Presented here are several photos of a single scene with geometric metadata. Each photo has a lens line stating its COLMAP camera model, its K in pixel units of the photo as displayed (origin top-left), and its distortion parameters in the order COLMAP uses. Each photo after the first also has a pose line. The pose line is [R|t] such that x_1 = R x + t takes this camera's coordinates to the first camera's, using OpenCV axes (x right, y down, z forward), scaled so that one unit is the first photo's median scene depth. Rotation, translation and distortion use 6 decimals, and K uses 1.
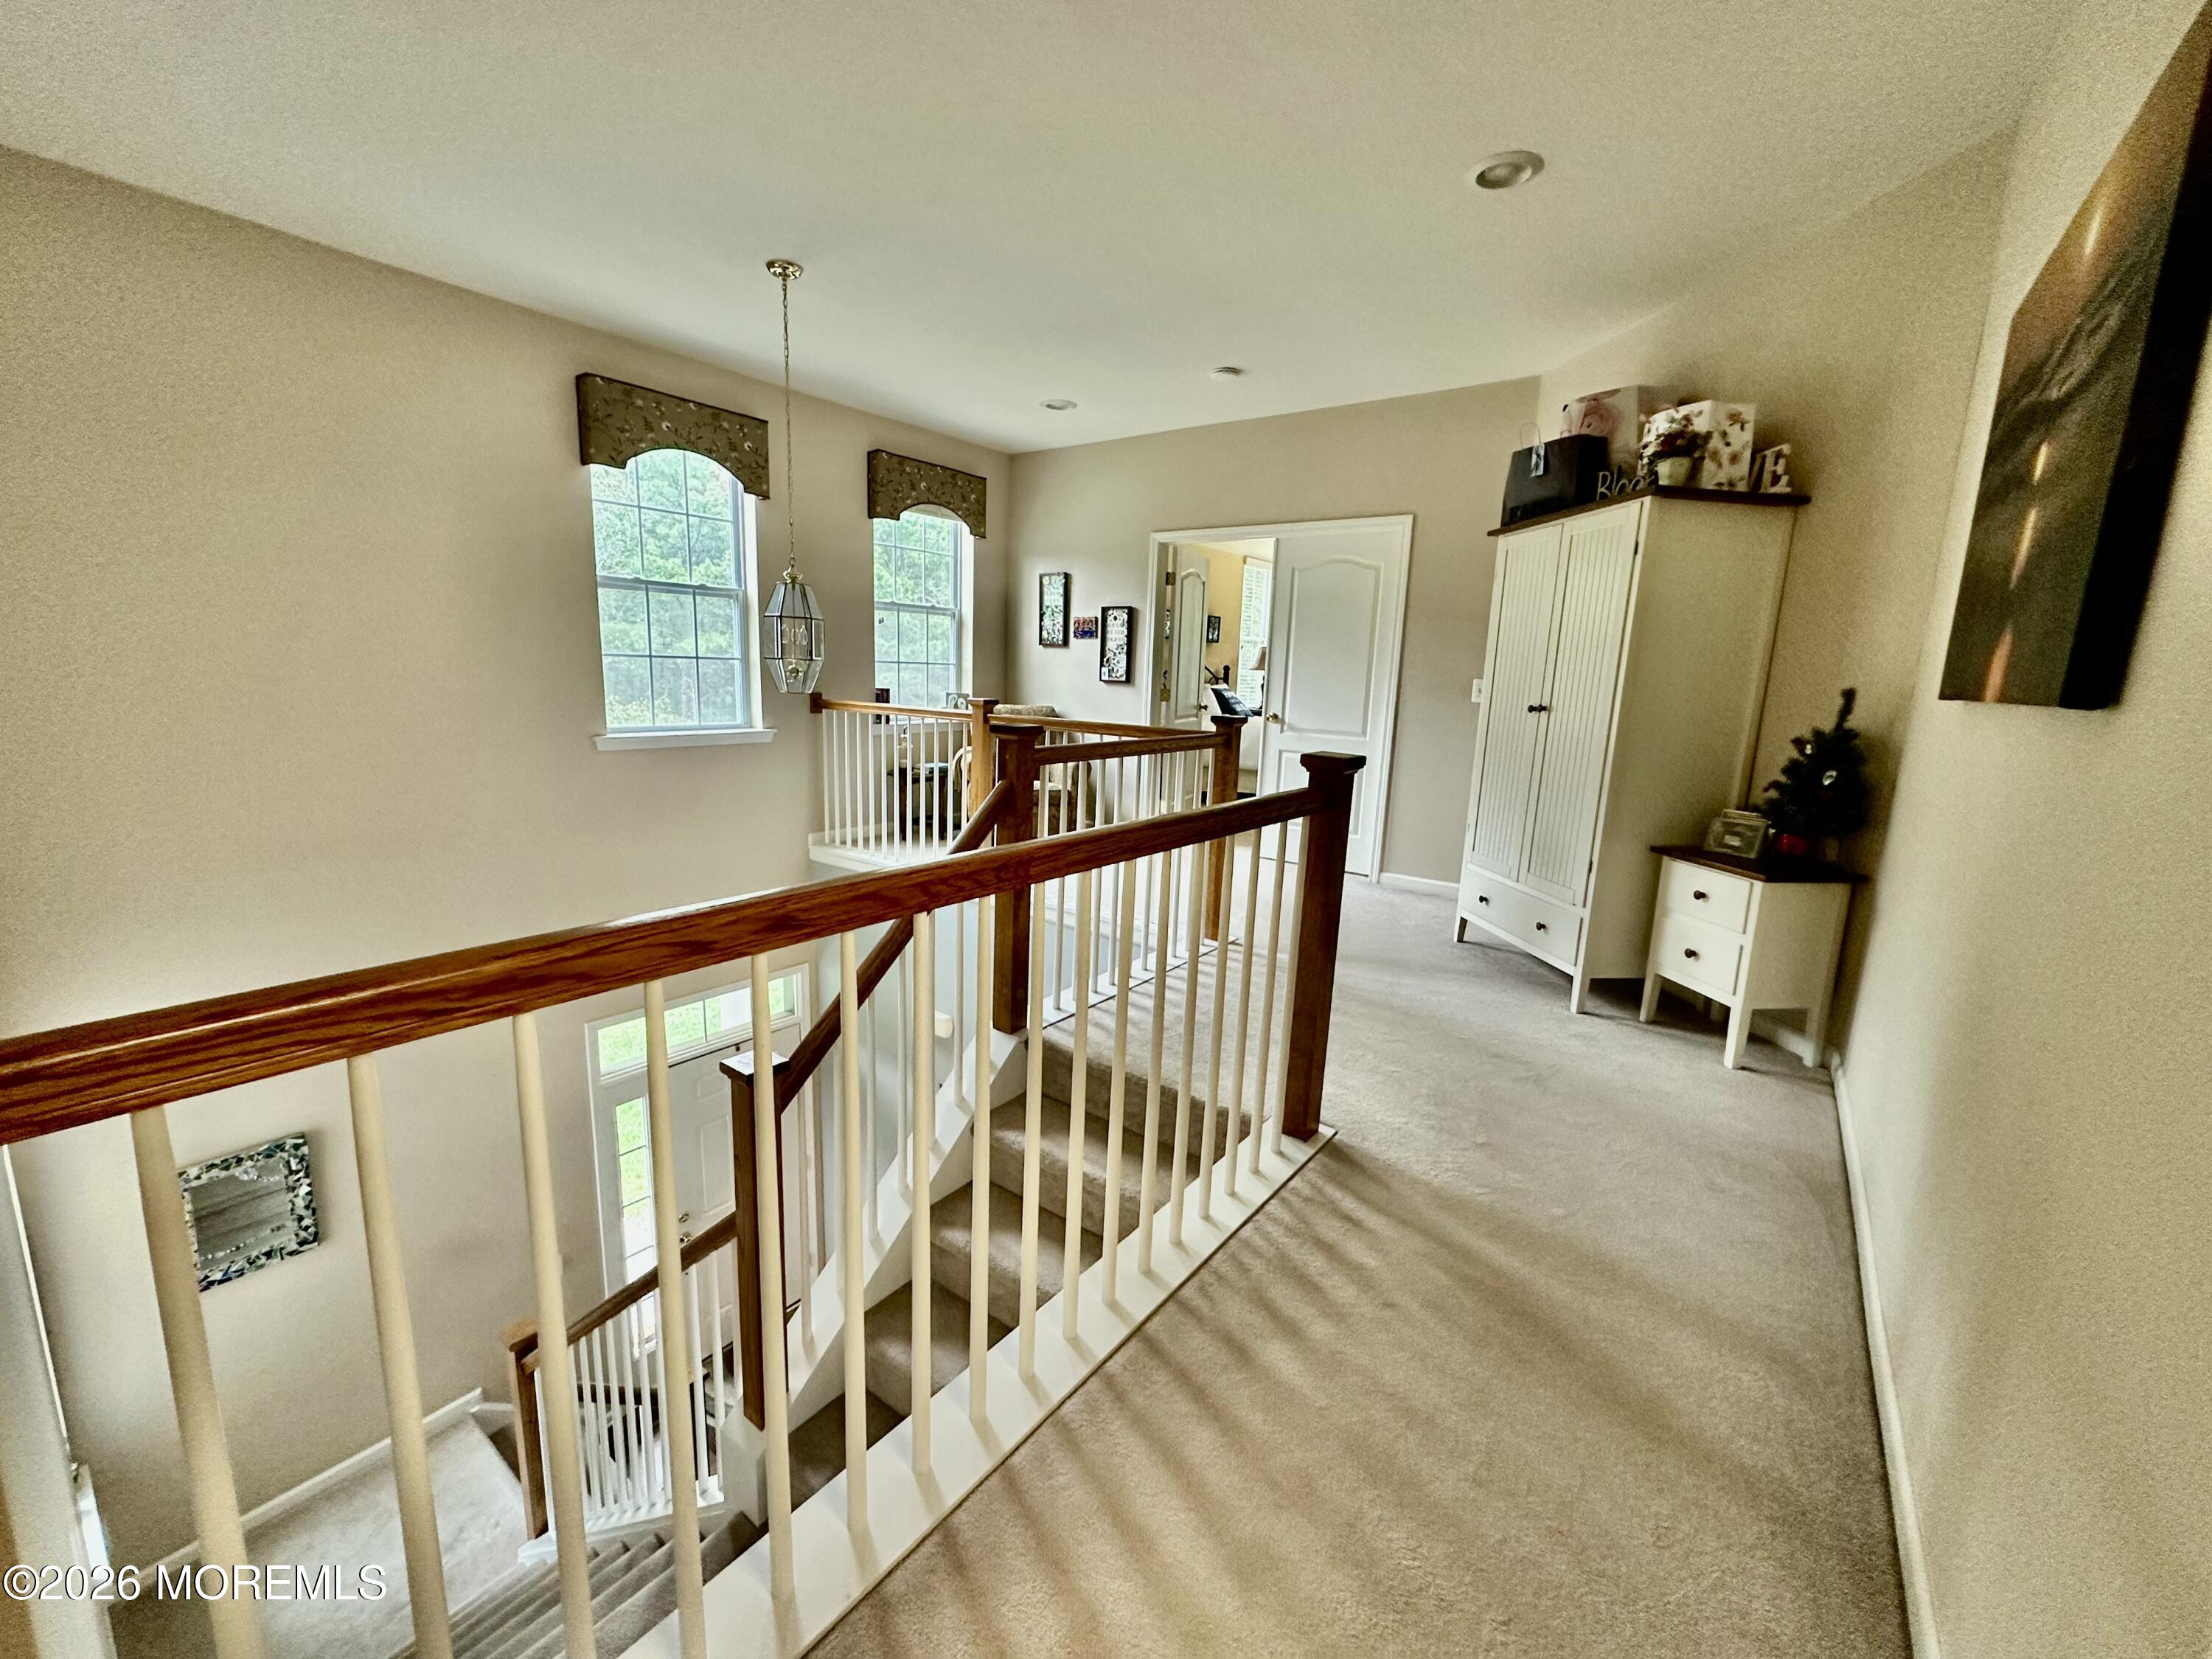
lens RADIAL K [[882.6, 0, 1104.8], [0, 882.6, 827.7], [0, 0, 1]] dist [-0.004239, 0.001225]
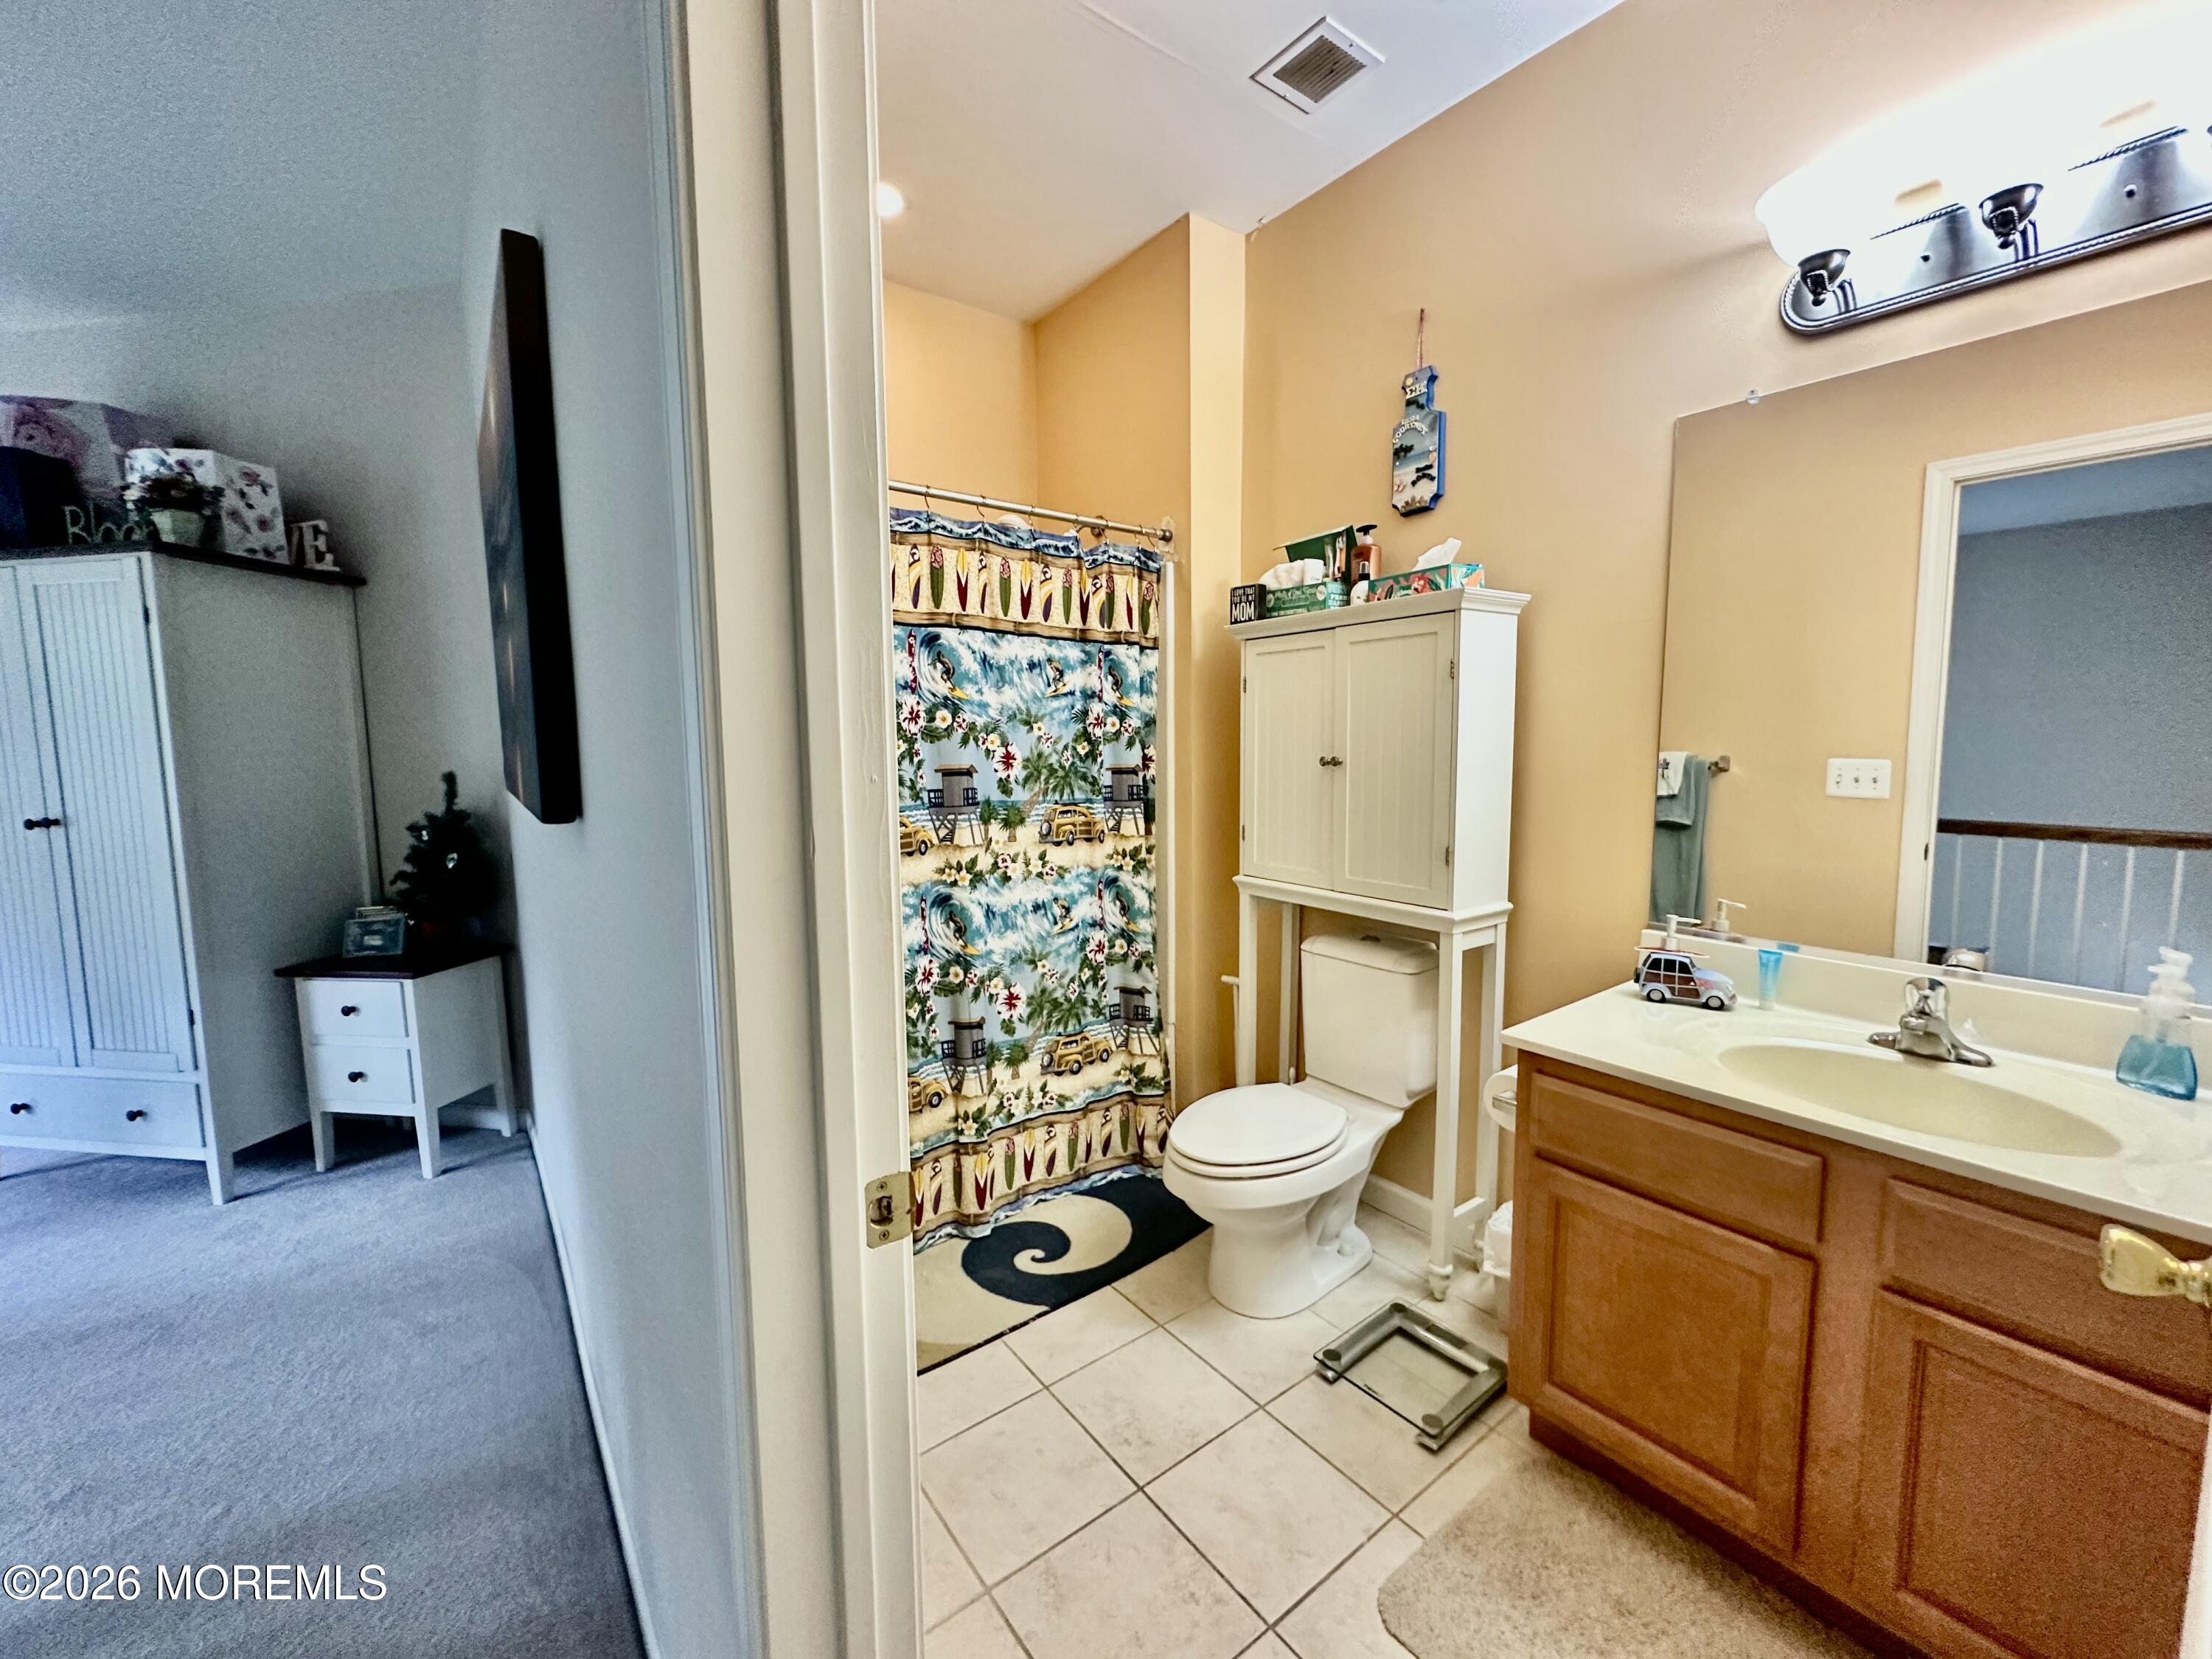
lens RADIAL K [[882.6, 0, 1102.6], [0, 882.6, 827.2], [0, 0, 1]] dist [-0.004239, 0.001225]
pose [[0.275786, -0.135684, 0.951594, 0.063721], [0.194639, 0.977361, 0.082949, -0.029936], [-0.941306, 0.162341, 0.295952, -0.011248]]
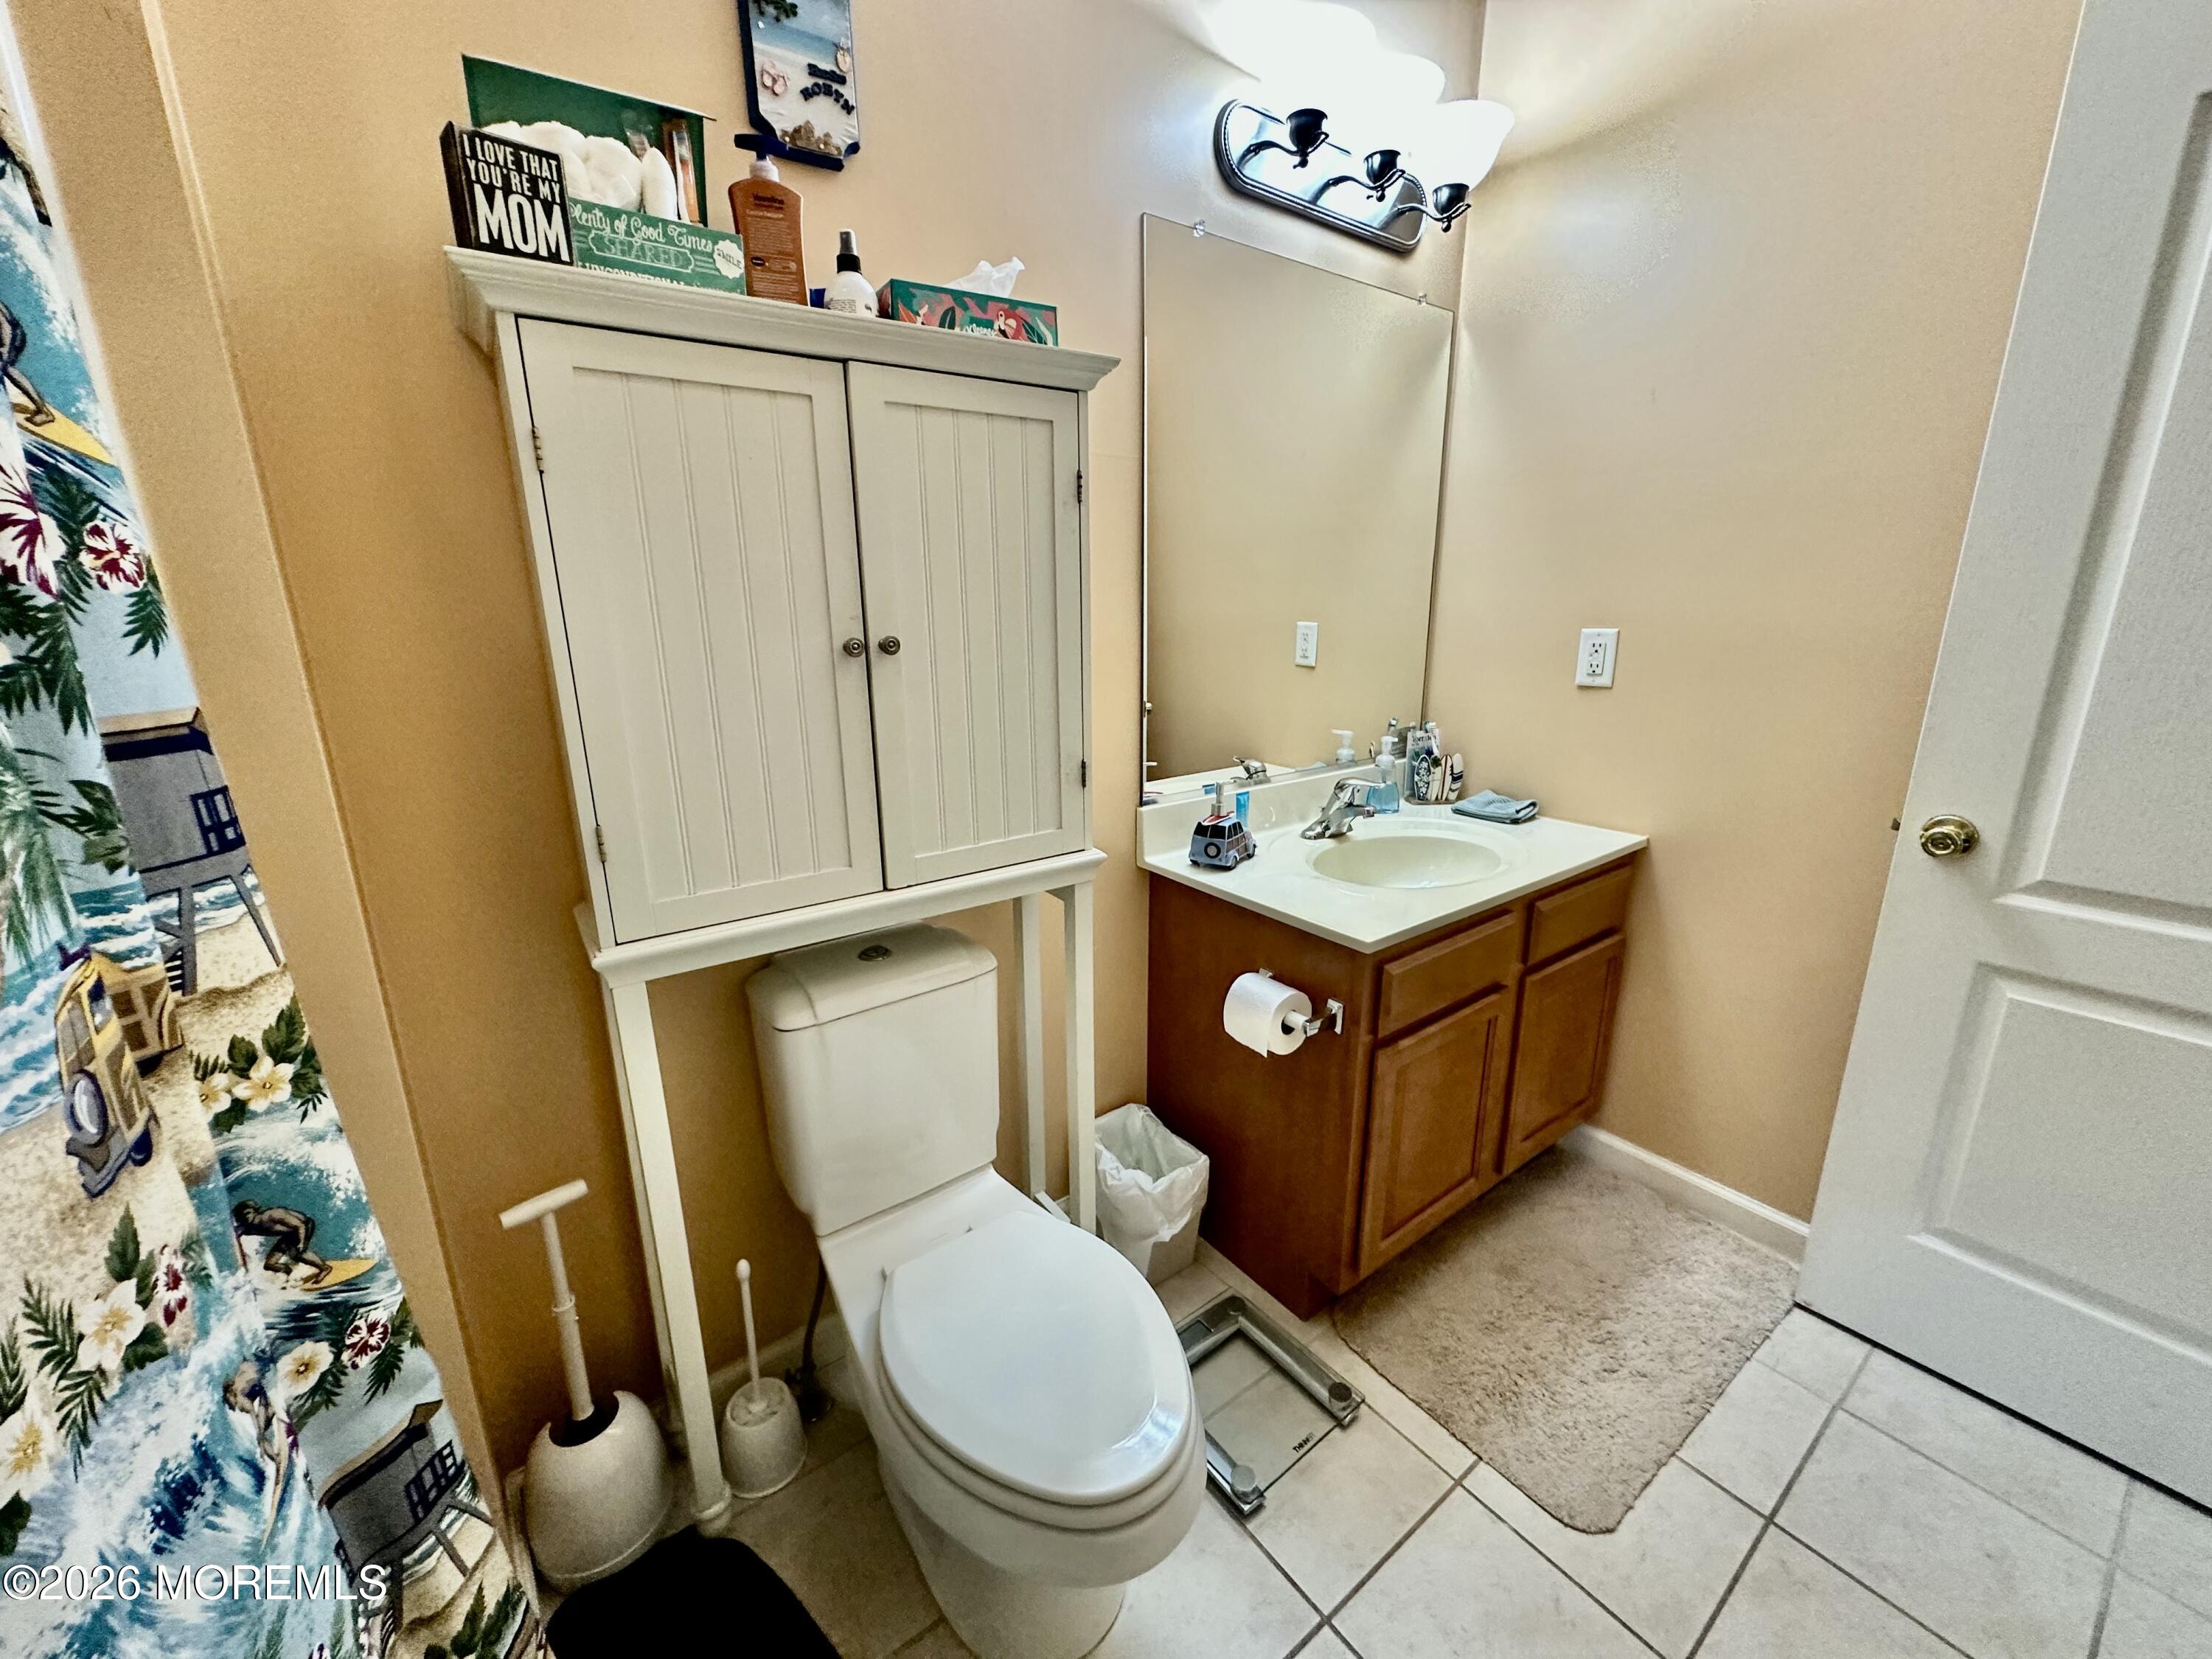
lens RADIAL K [[882.6, 0, 1106.9], [0, 882.6, 827.8], [0, 0, 1]] dist [-0.004239, 0.001225]
pose [[-0.965515, -0.089587, 0.244447, 0.621908], [0.025280, 0.902233, 0.430508, -0.072962], [-0.259116, 0.421842, -0.868855, 0.340393]]
